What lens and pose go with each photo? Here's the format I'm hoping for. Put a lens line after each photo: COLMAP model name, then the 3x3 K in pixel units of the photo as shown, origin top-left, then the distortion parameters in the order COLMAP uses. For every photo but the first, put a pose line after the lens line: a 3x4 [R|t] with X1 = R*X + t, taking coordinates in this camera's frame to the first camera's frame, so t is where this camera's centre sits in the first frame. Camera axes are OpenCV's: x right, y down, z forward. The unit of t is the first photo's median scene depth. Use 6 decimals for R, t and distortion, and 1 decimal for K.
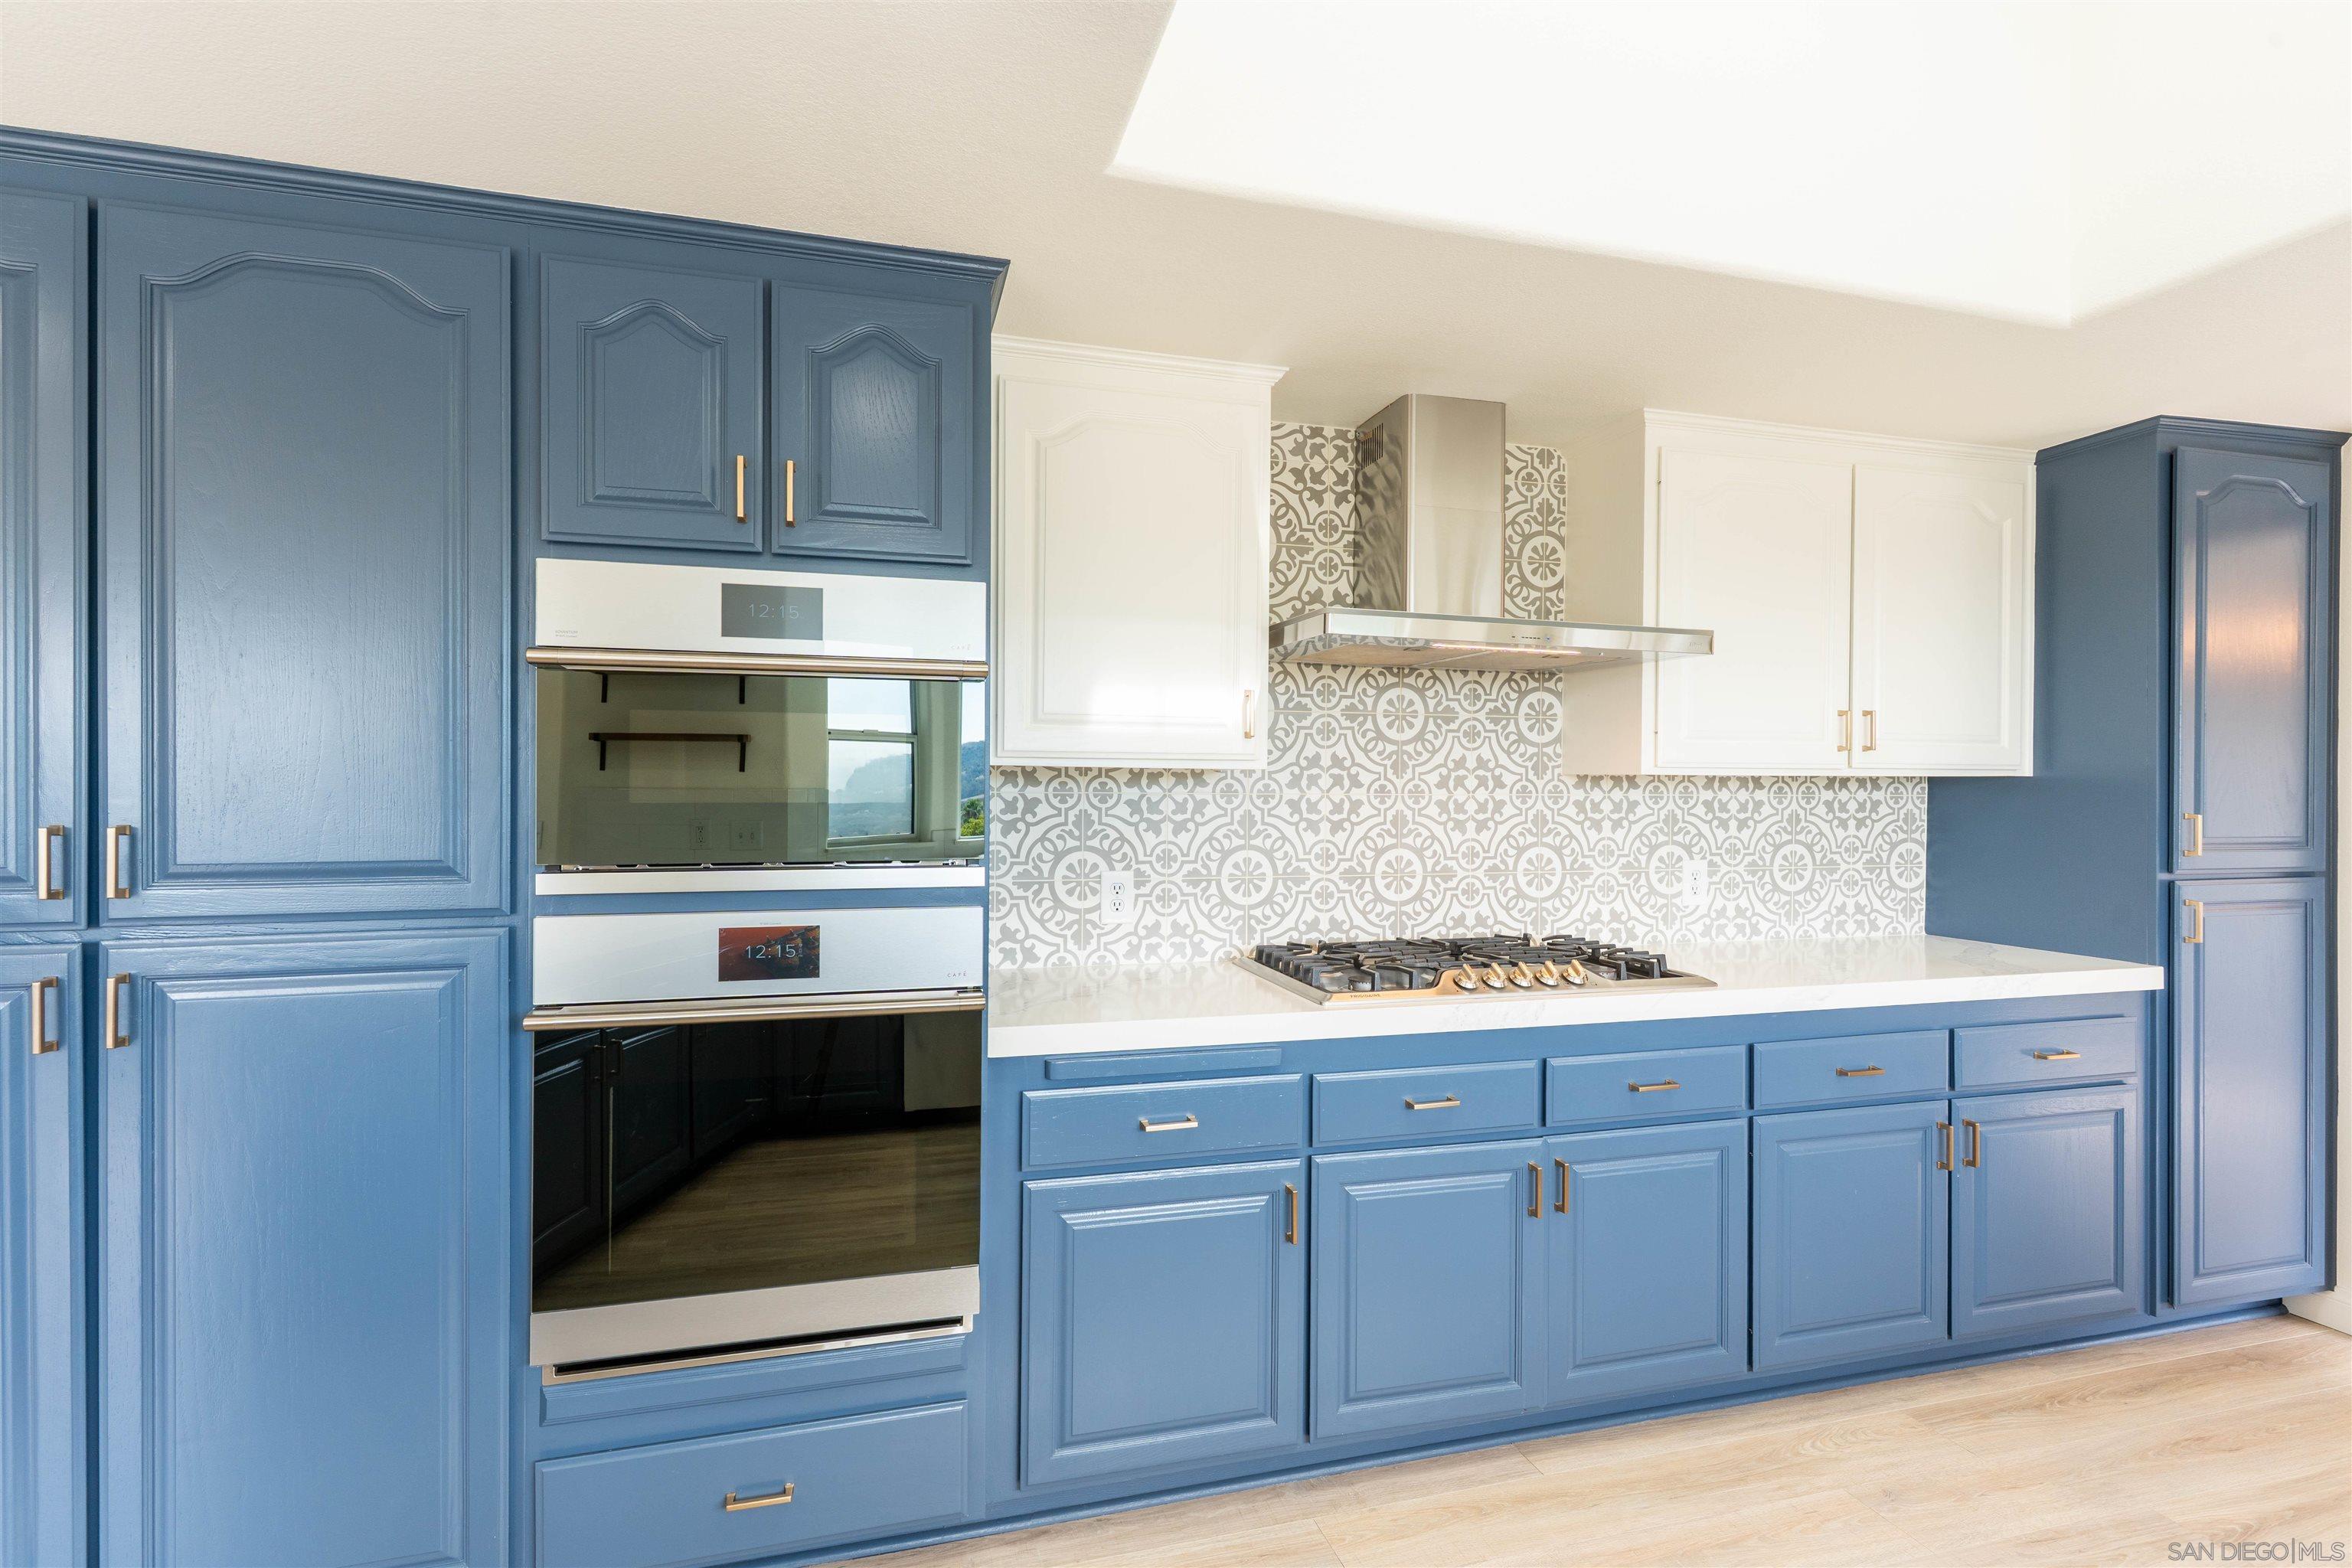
lens RADIAL K [[1115.3, 0, 1159.6], [0, 1115.3, 786.2], [0, 0, 1]] dist [0.006997, -0.001968]
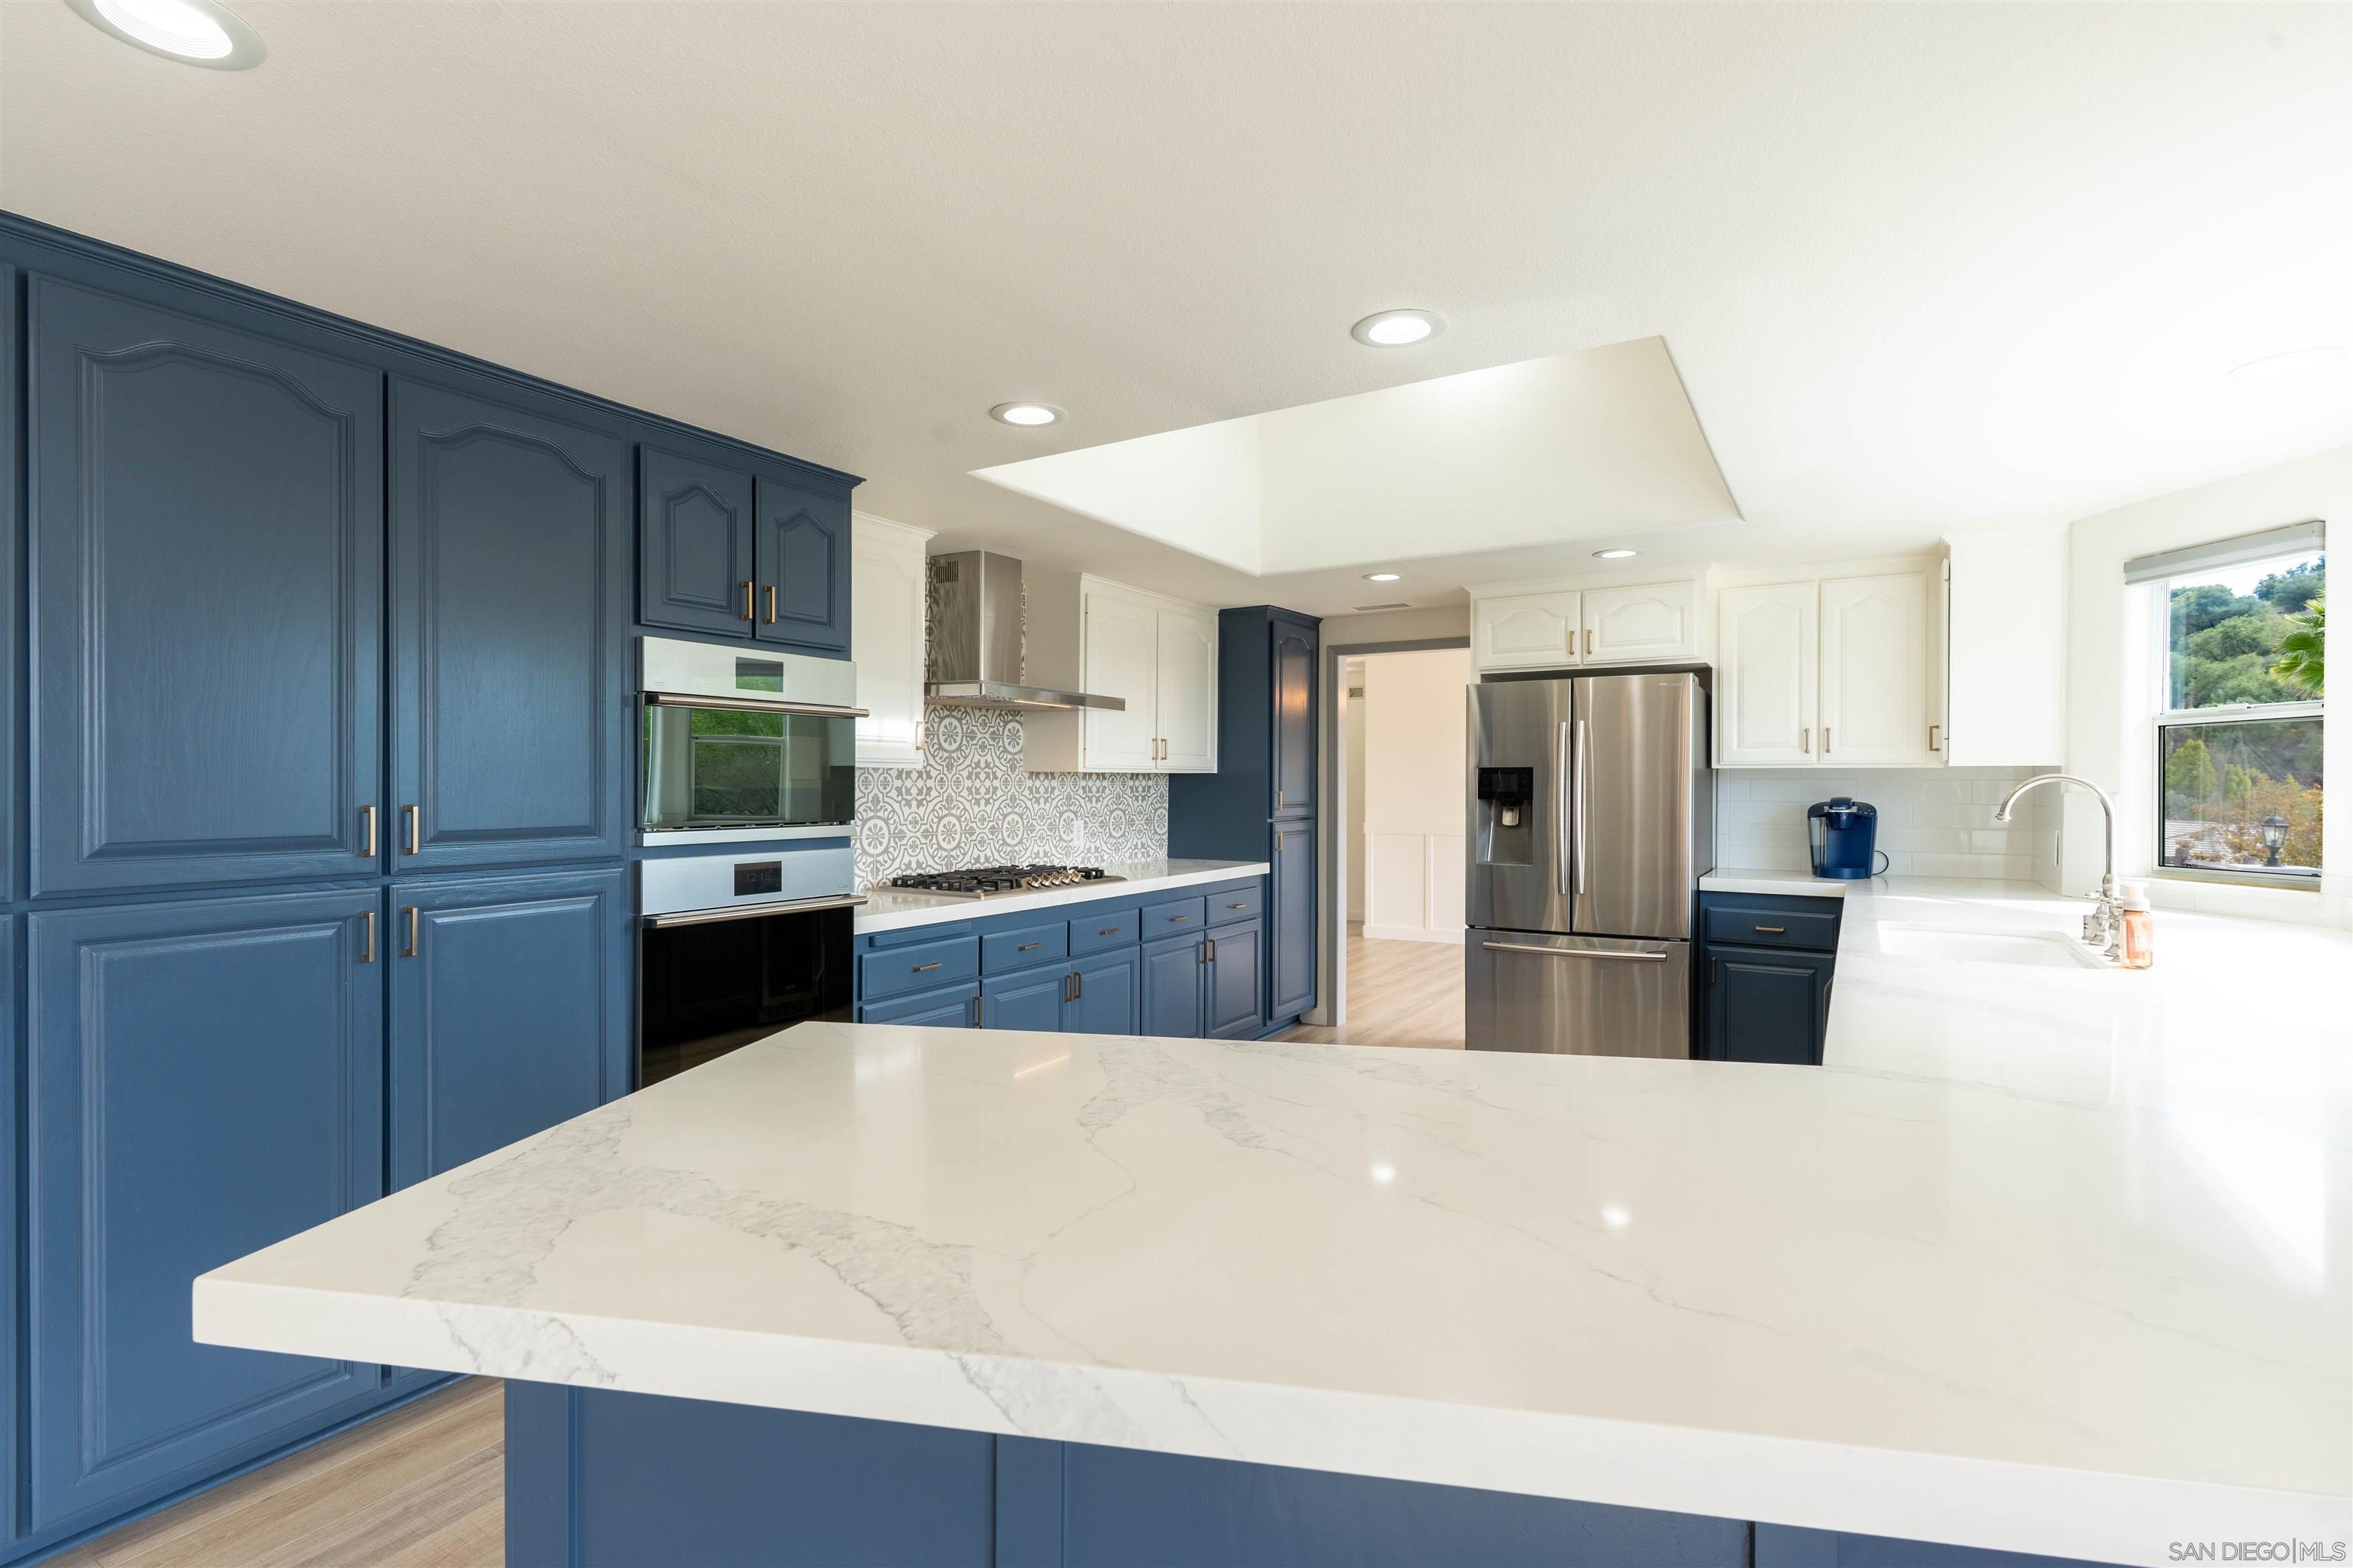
lens RADIAL K [[1115.8, 0, 1160.1], [0, 1115.8, 786.2], [0, 0, 1]] dist [0.006997, -0.001968]
pose [[0.739739, -0.004198, 0.672881, -0.665801], [-0.001790, 0.999965, 0.008206, -0.002206], [-0.672892, -0.007275, 0.739705, -0.419326]]
